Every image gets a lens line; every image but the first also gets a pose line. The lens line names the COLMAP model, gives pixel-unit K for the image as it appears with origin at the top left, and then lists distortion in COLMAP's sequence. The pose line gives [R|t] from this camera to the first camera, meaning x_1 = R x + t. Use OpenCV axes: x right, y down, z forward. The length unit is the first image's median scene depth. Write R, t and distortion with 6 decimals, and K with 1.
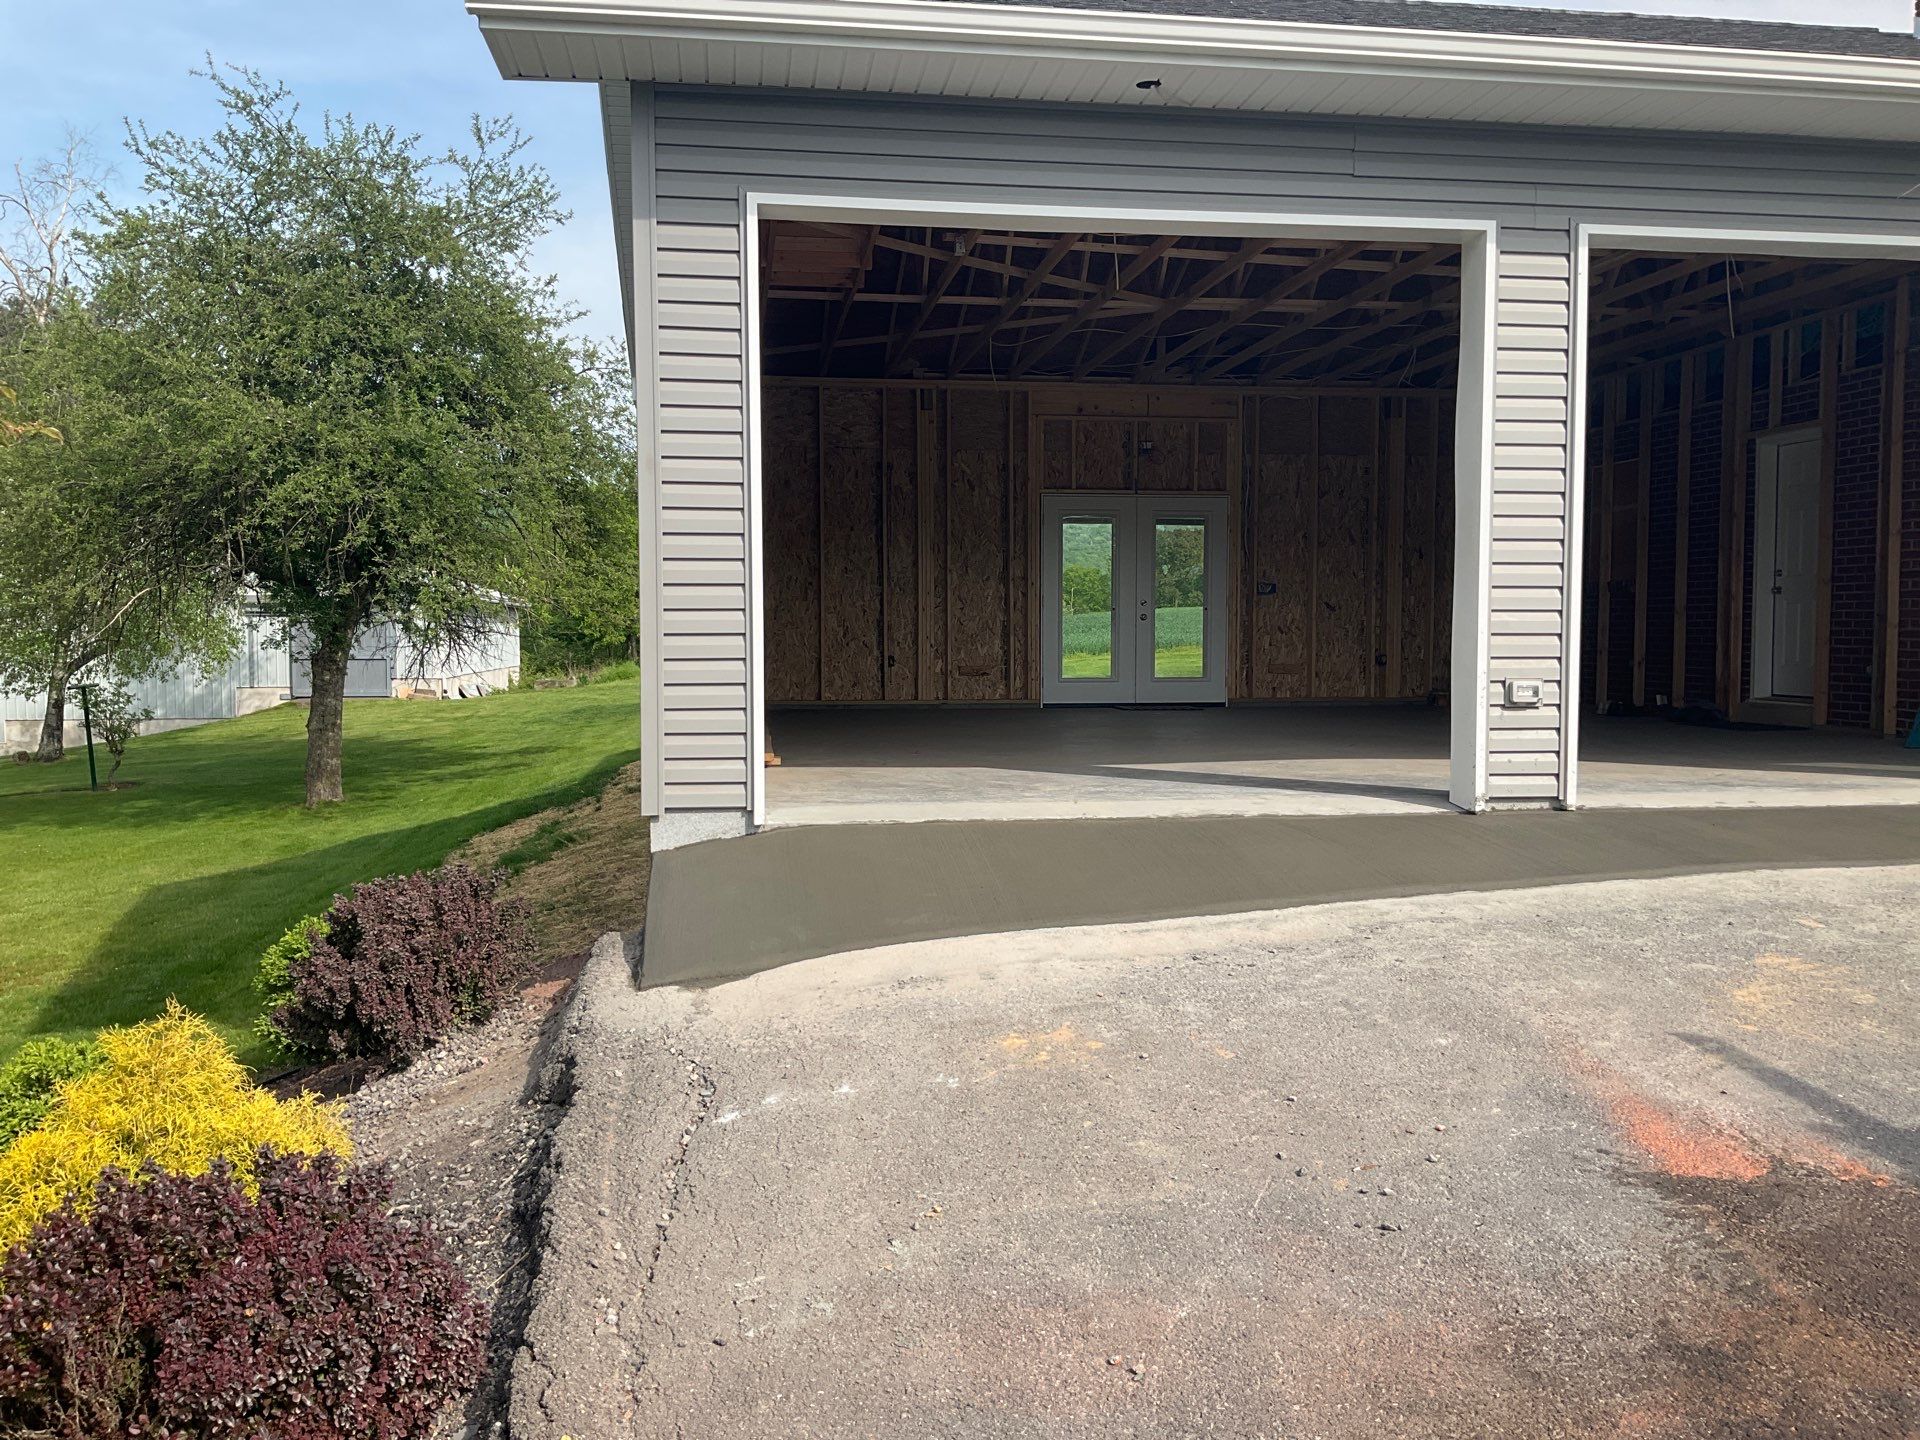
lens RADIAL K [[1579.1, 0, 940.4], [0, 1579.1, 718.7], [0, 0, 1]] dist [0.098284, -0.178782]
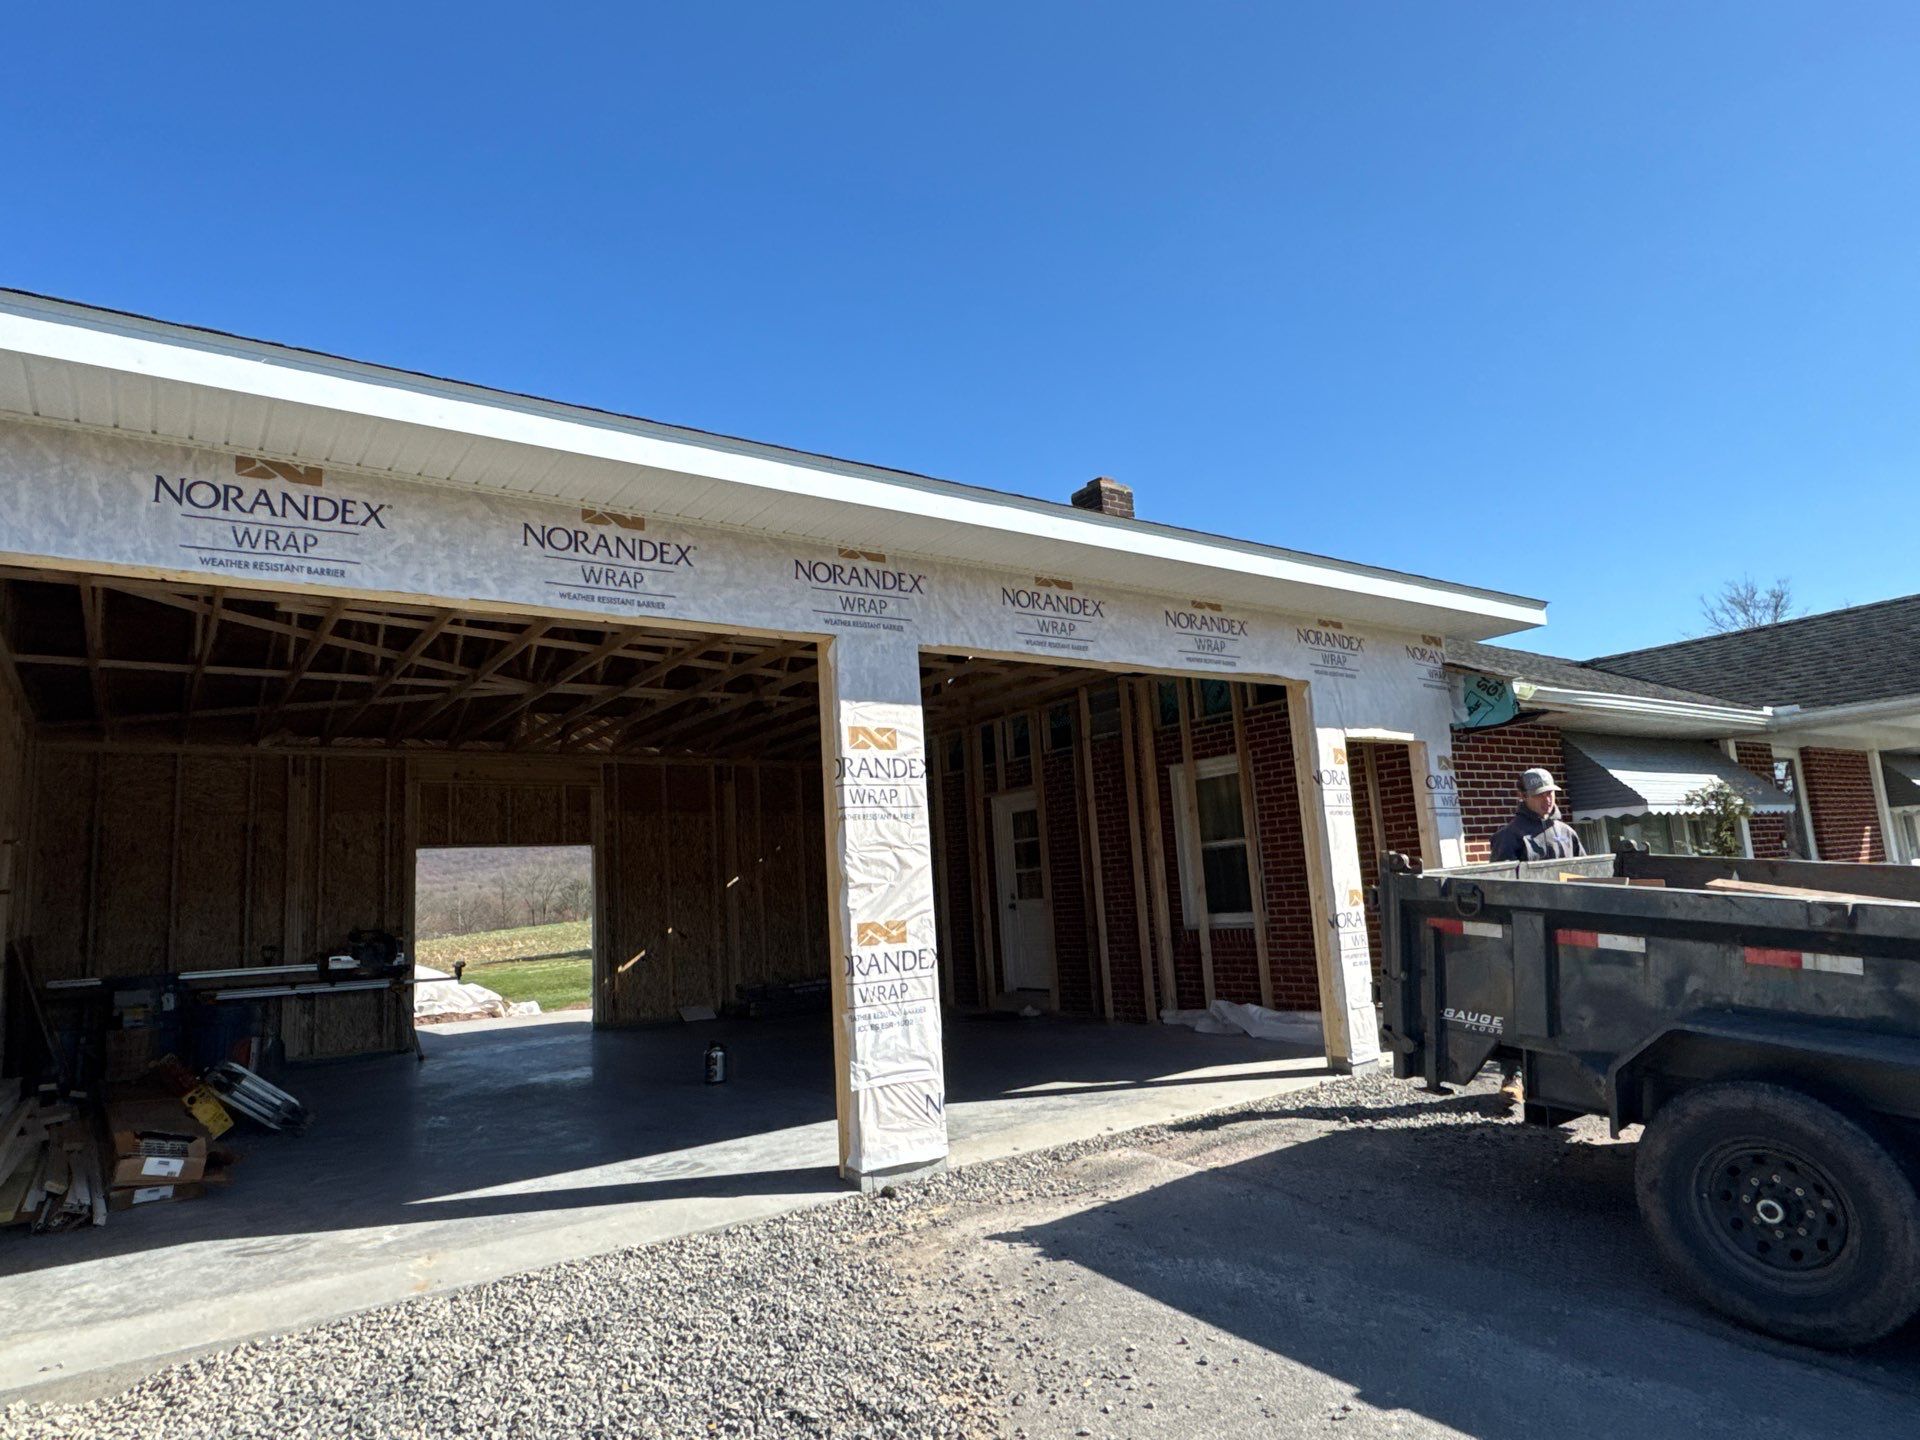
lens RADIAL K [[1137.6, 0, 957.4], [0, 1137.6, 726.1], [0, 0, 1]] dist [0.005183, 0.000506]
pose [[0.880213, 0.017584, 0.474253, 0.022358], [0.089171, 0.975387, -0.201667, -0.043129], [-0.466127, 0.219800, 0.856980, 0.170028]]
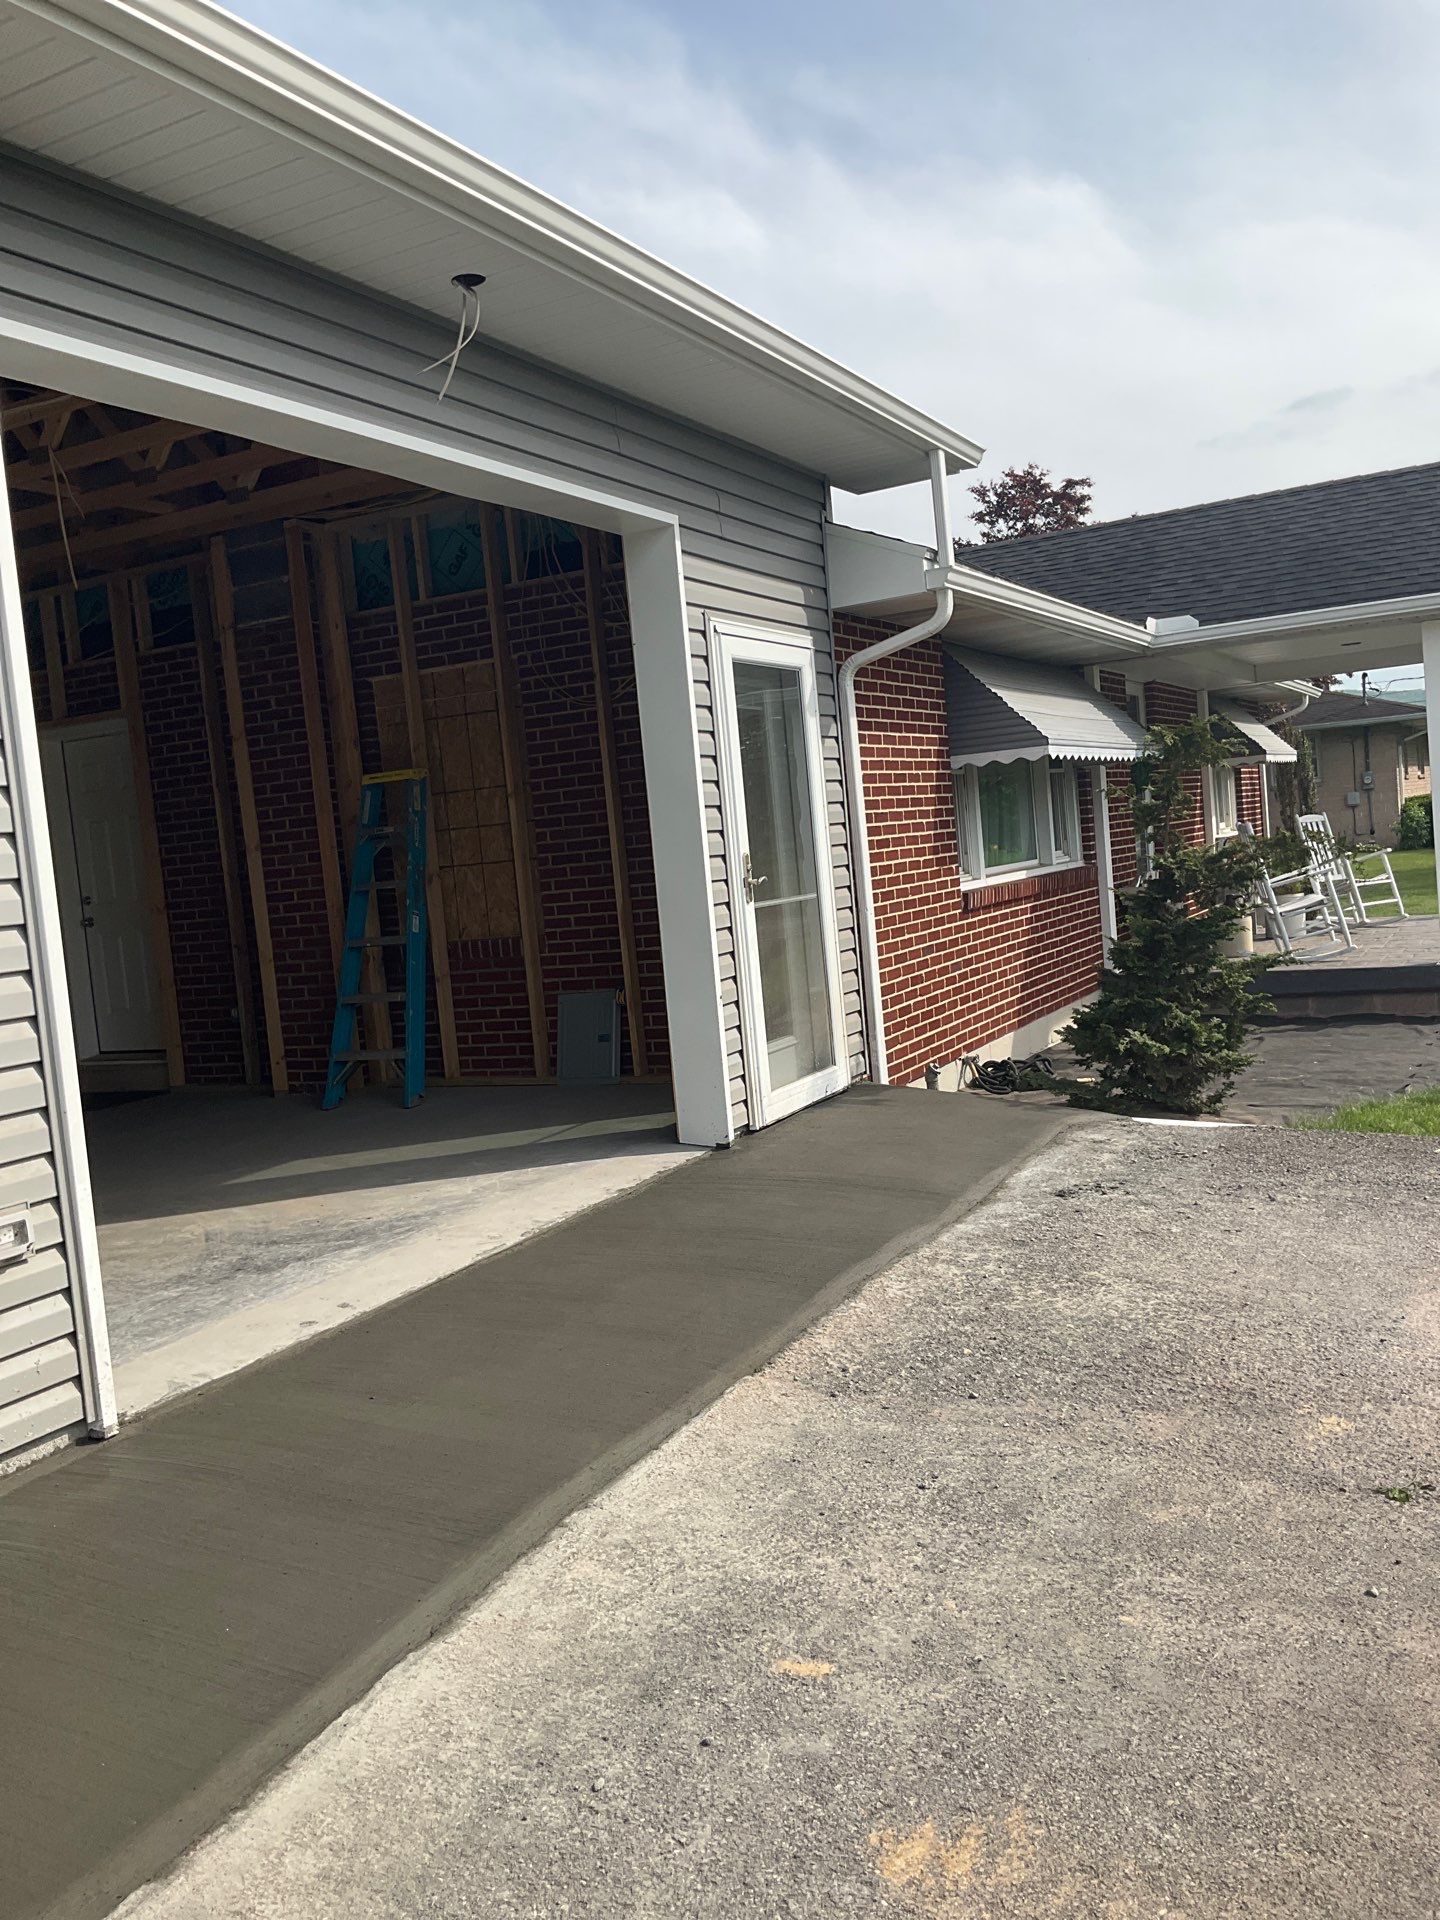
lens RADIAL K [[1579.1, 0, 726.8], [0, 1579.1, 946.5], [0, 0, 1]] dist [0.098284, -0.178782]
pose [[0.570570, -0.104259, 0.814604, 0.057276], [0.137520, 0.990033, 0.030389, -0.051374], [-0.809653, 0.094685, 0.579221, 0.296995]]
